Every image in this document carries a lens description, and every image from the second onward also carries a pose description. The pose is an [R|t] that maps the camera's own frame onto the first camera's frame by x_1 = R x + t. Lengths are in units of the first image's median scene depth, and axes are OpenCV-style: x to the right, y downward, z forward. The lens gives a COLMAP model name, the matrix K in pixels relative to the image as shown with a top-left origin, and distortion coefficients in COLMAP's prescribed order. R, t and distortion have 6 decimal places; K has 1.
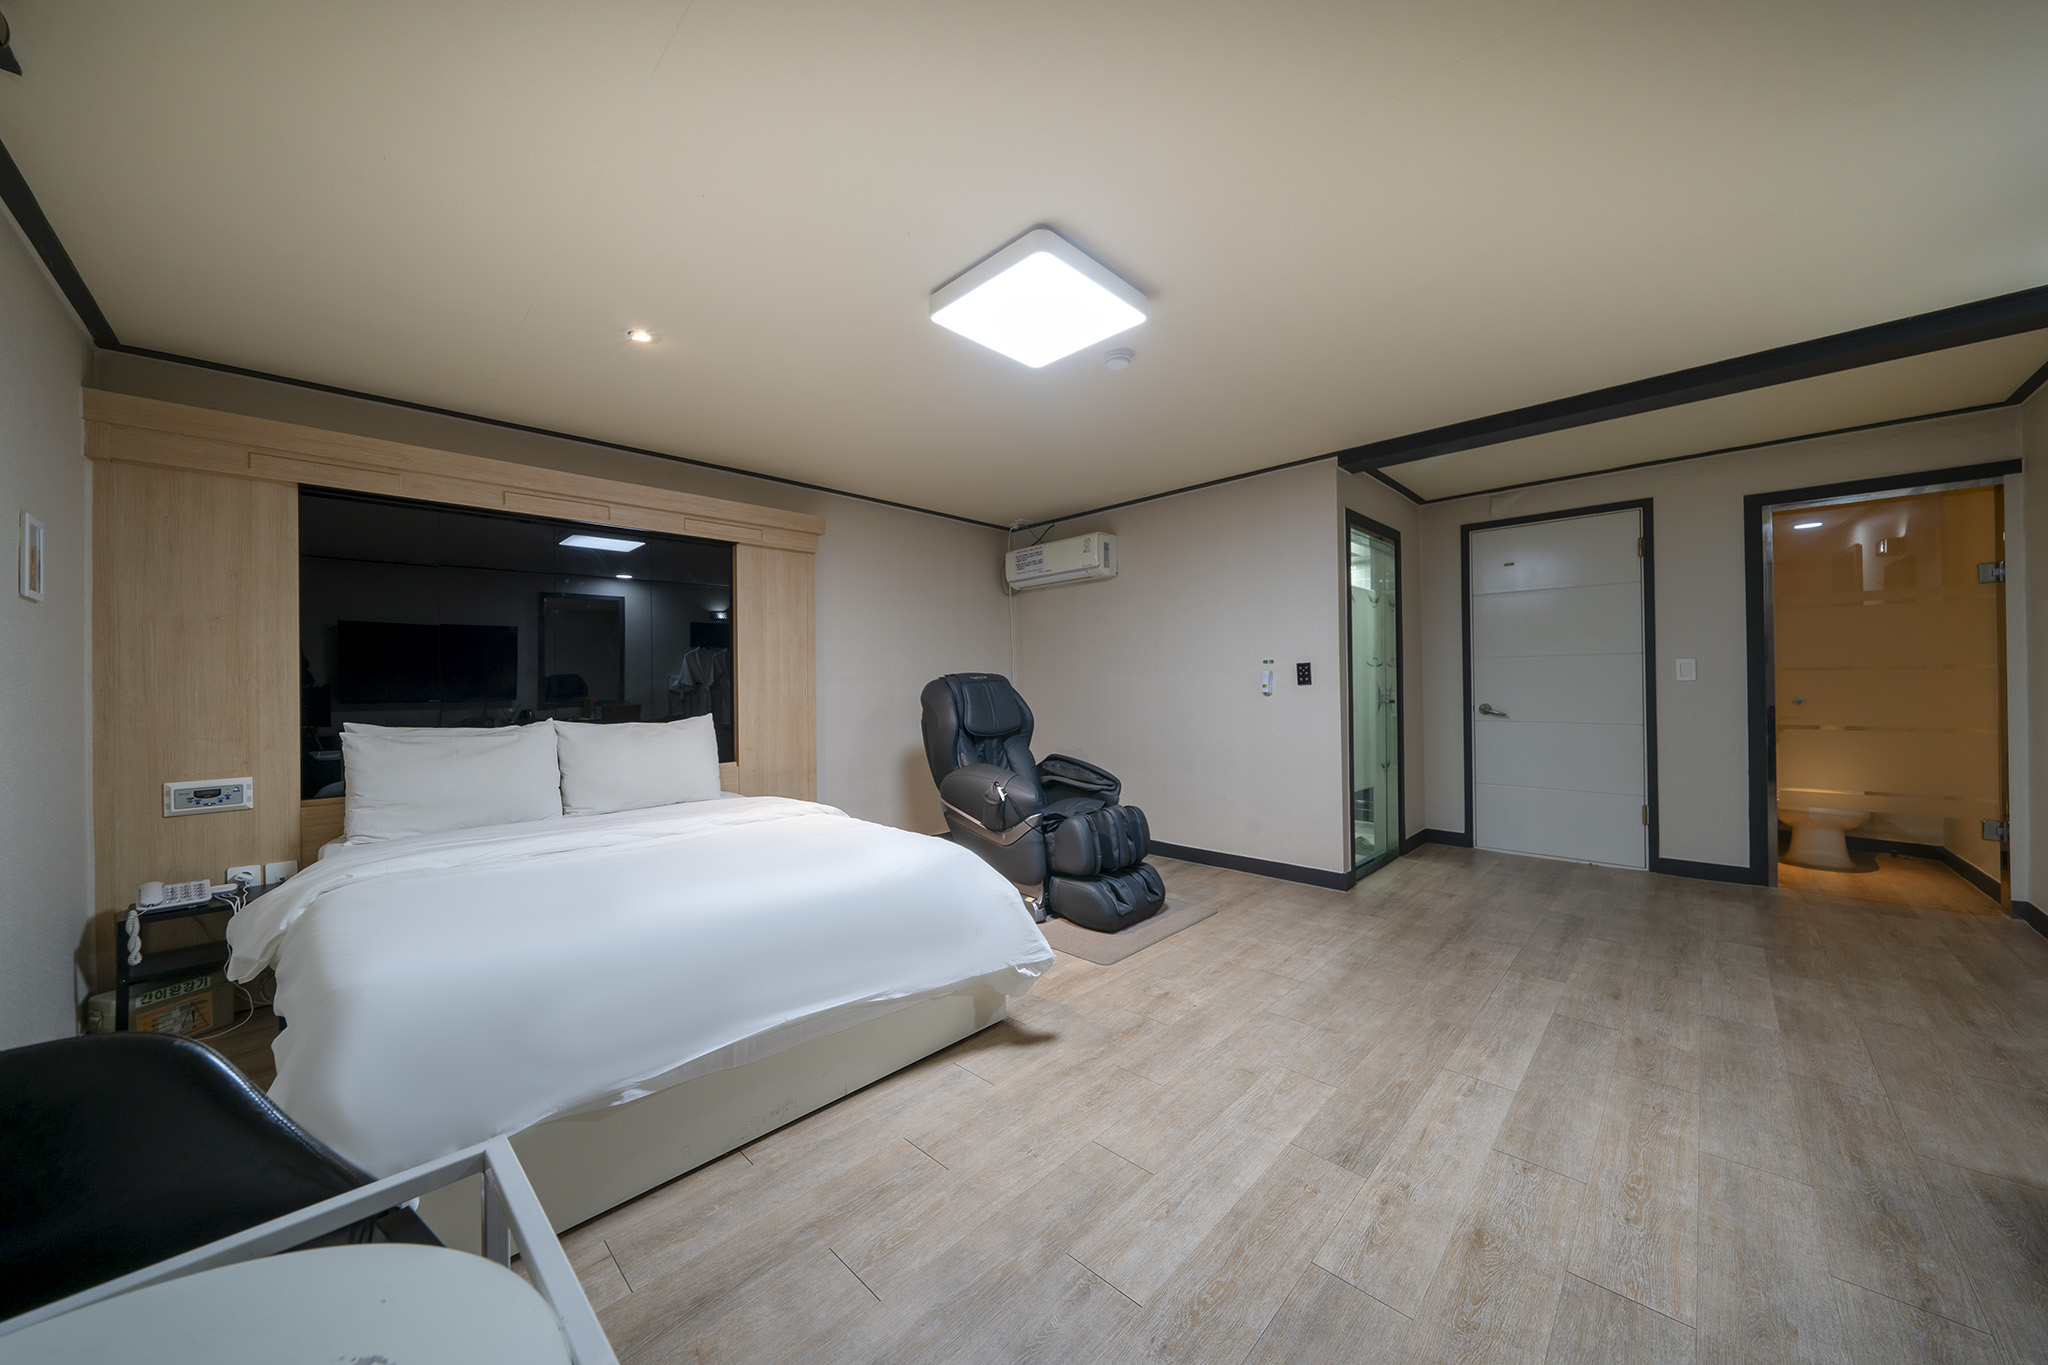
lens RADIAL K [[700.0, 0, 1037.4], [0, 700.0, 681.9], [0, 0, 1]] dist [-0.003311, 0.000117]
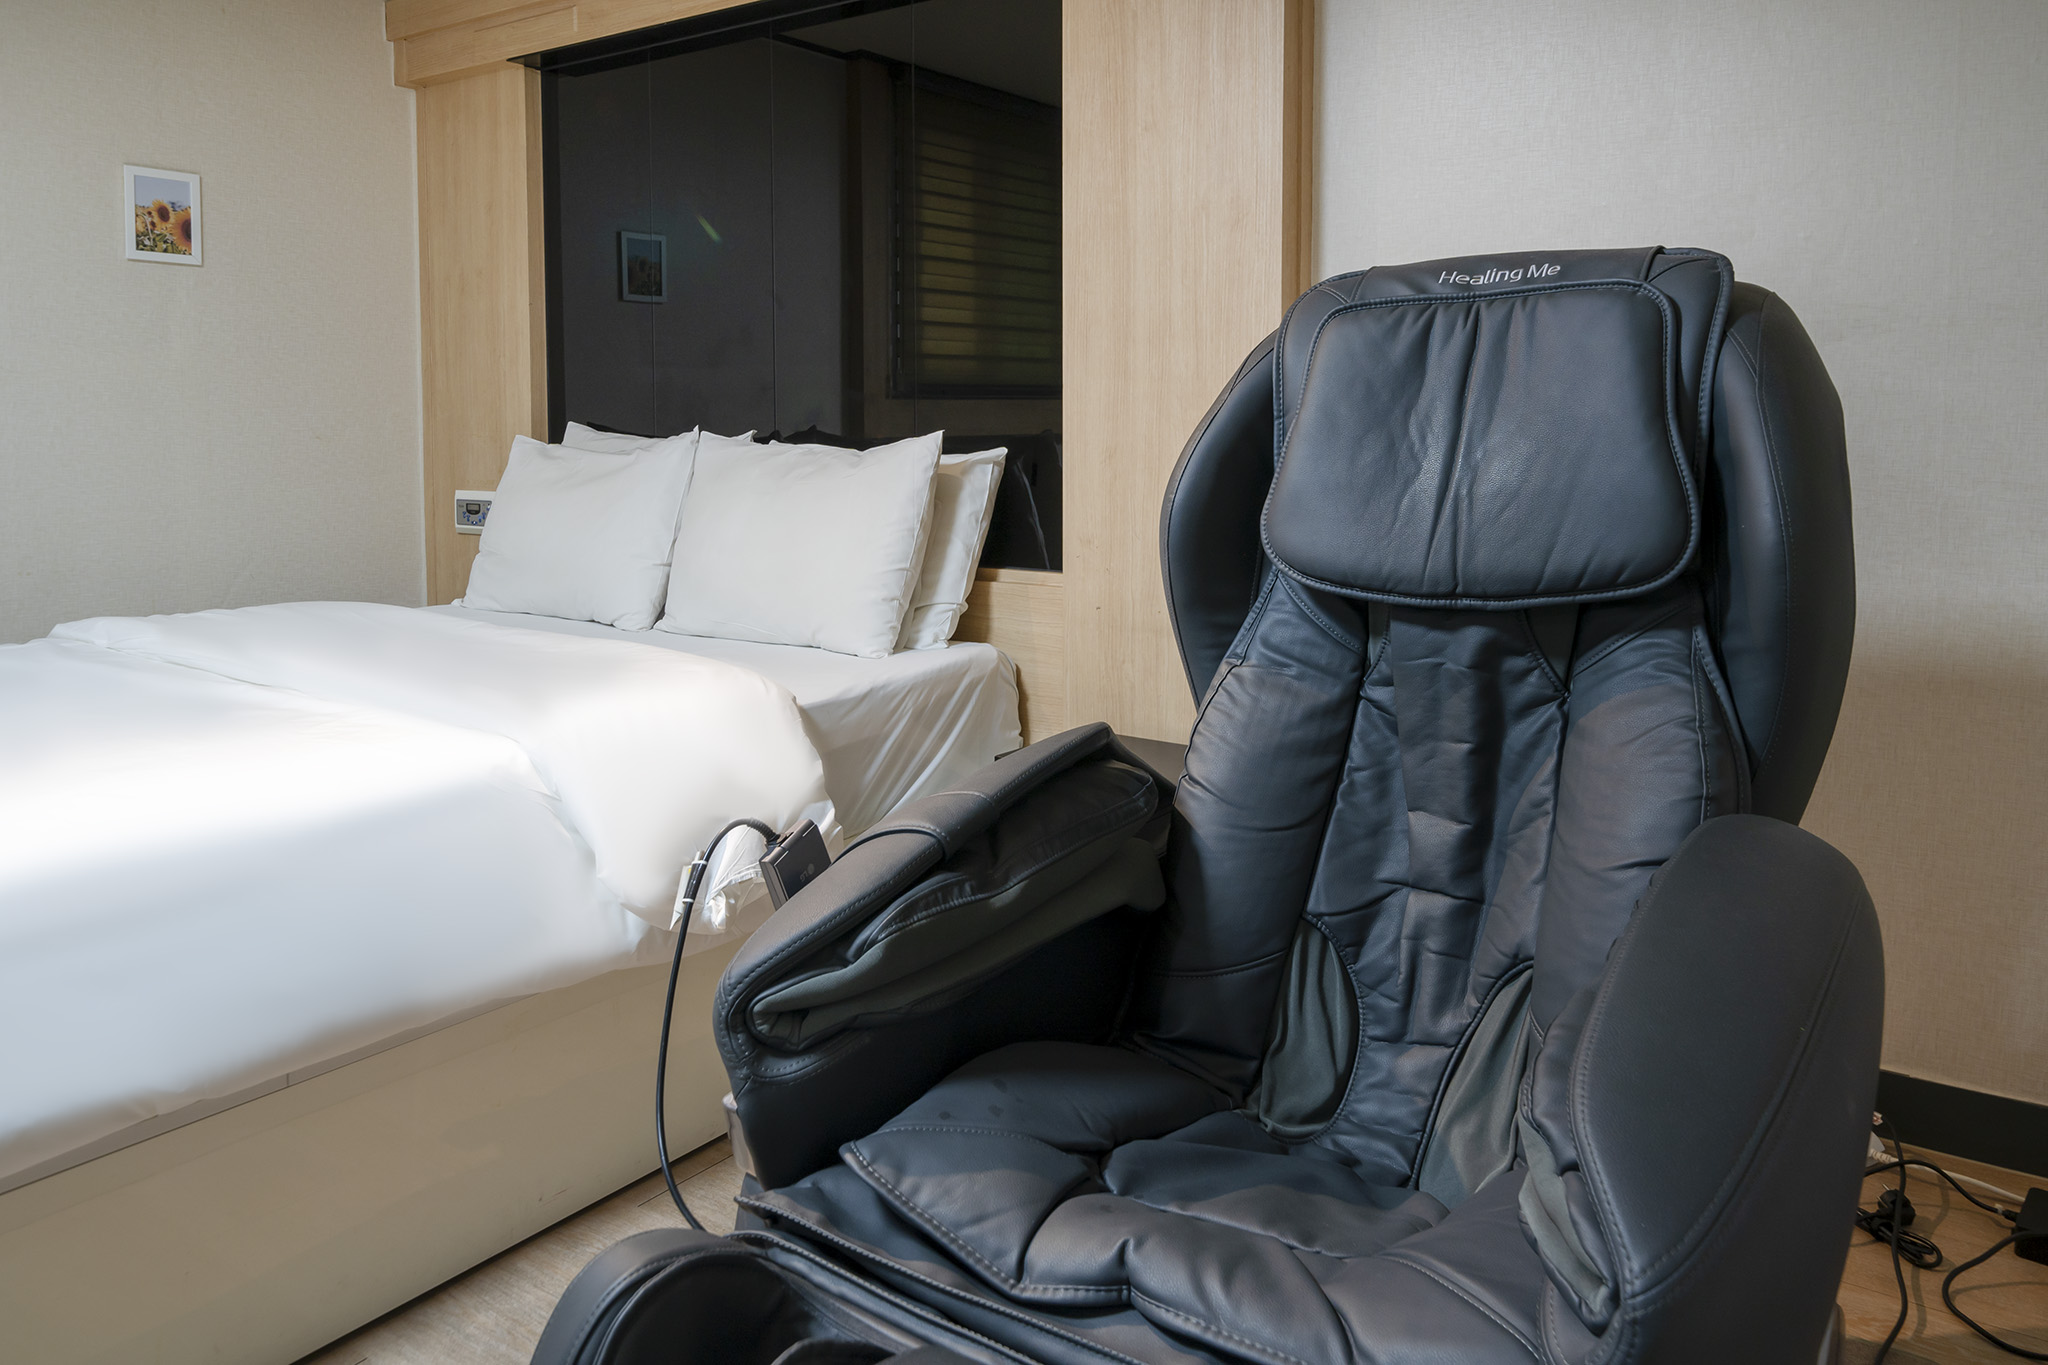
lens RADIAL K [[1467.7, 0, 1031.0], [0, 1467.7, 494.1], [0, 0, 1]] dist [0.004158, 0.001413]
pose [[0.150548, 0.064781, -0.986478, 0.579894], [-0.000767, 0.997858, 0.065412, 0.051449], [0.988602, -0.009091, 0.150276, 1.719530]]
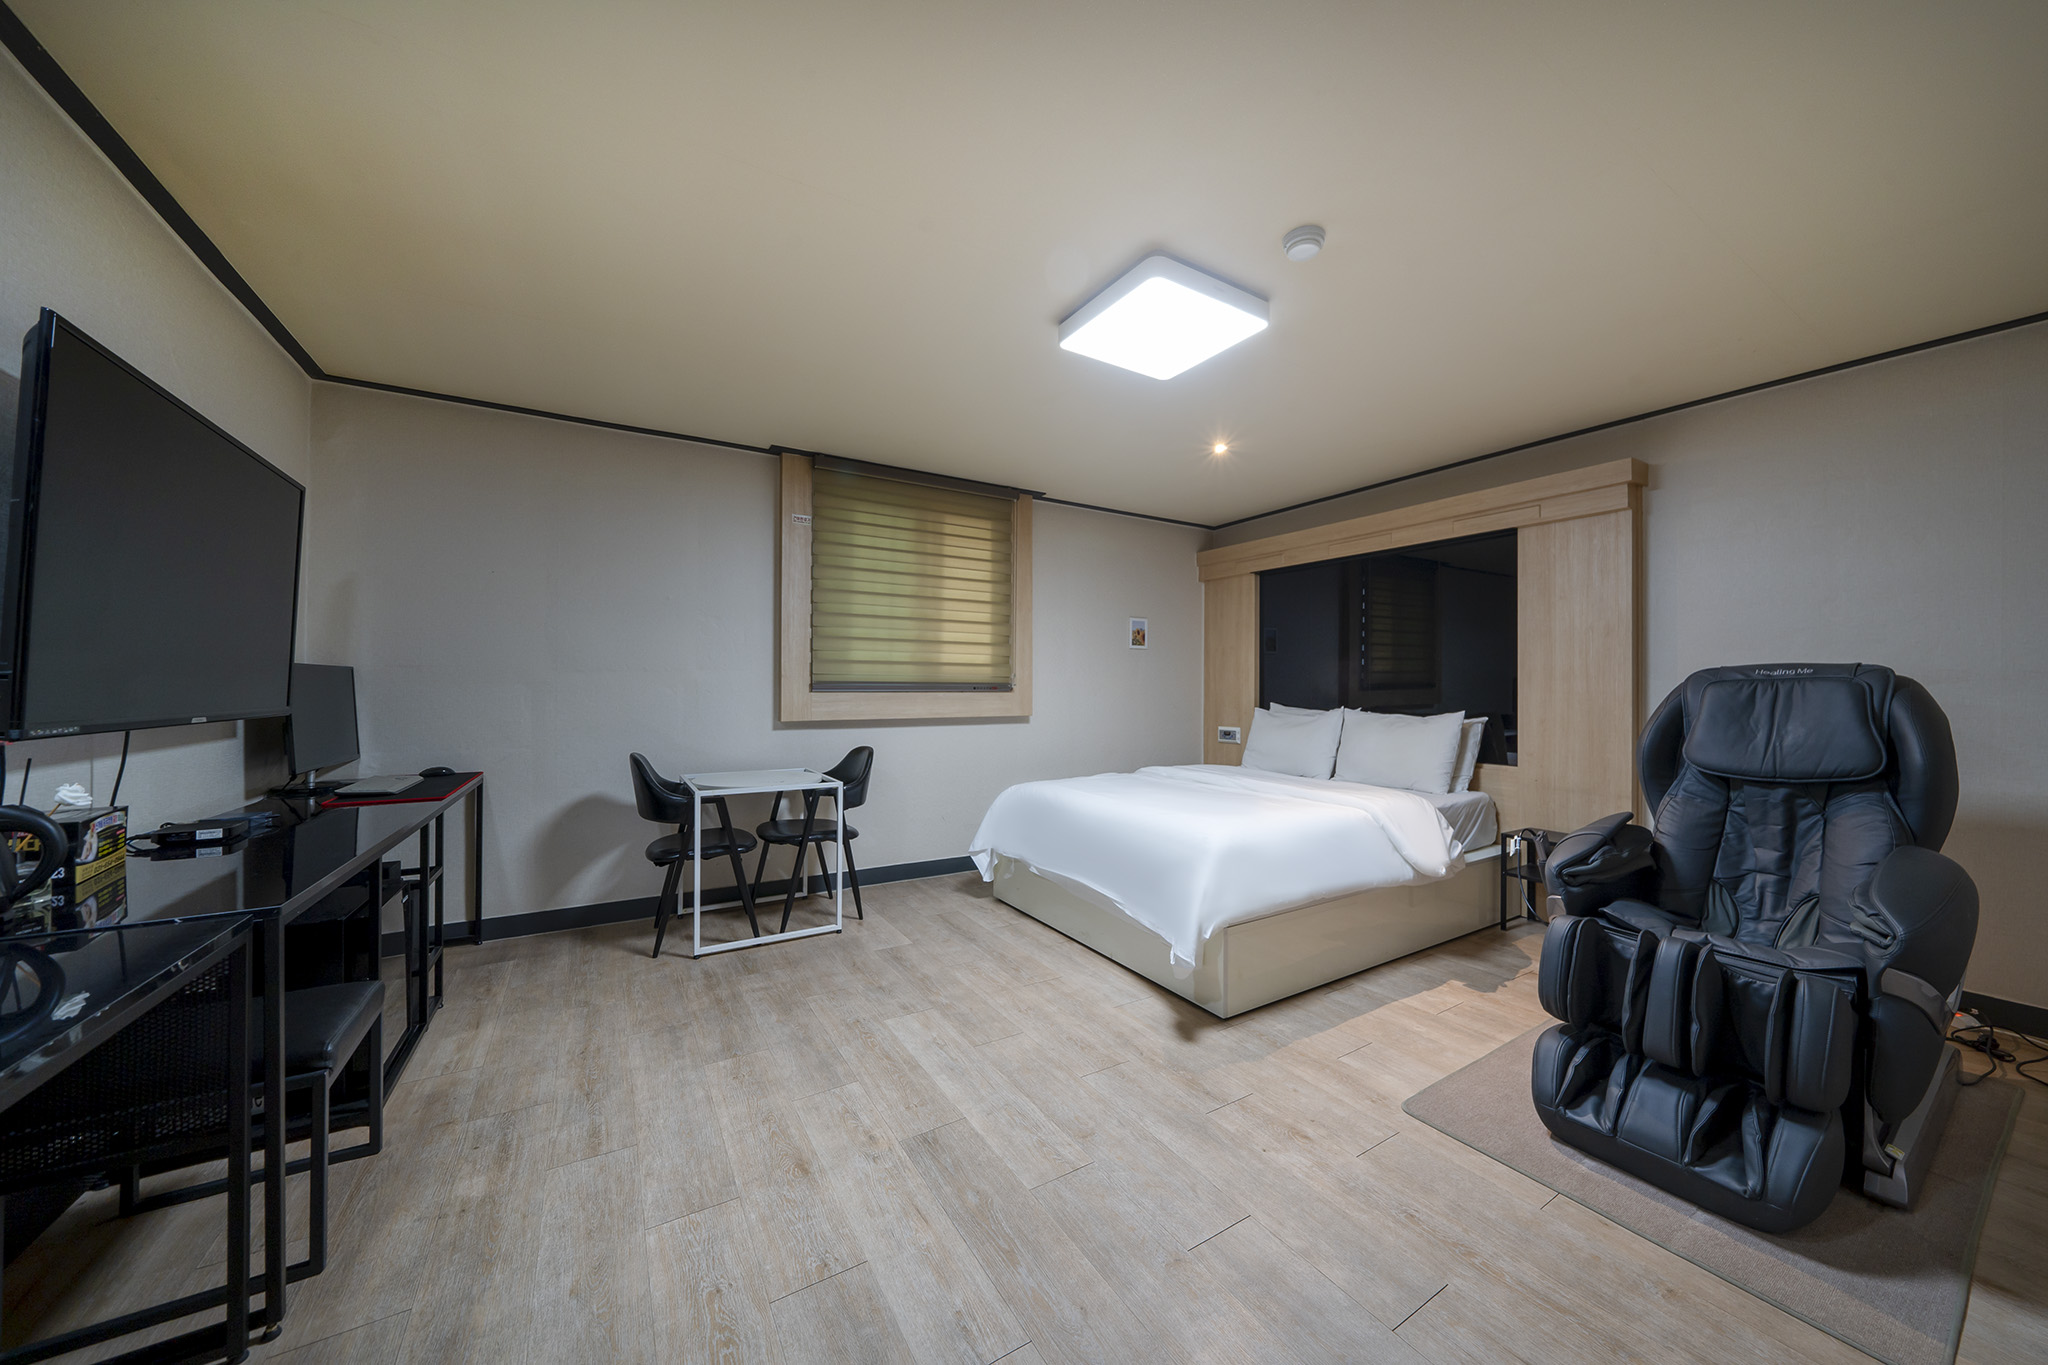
lens RADIAL K [[700.0, 0, 1037.4], [0, 700.0, 681.9], [0, 0, 1]] dist [-0.003311, 0.000117]
pose [[-0.241847, 0.005256, -0.970300, 1.201231], [0.001816, 0.999986, 0.004964, -0.004654], [0.970313, -0.000561, -0.241853, 1.203777]]
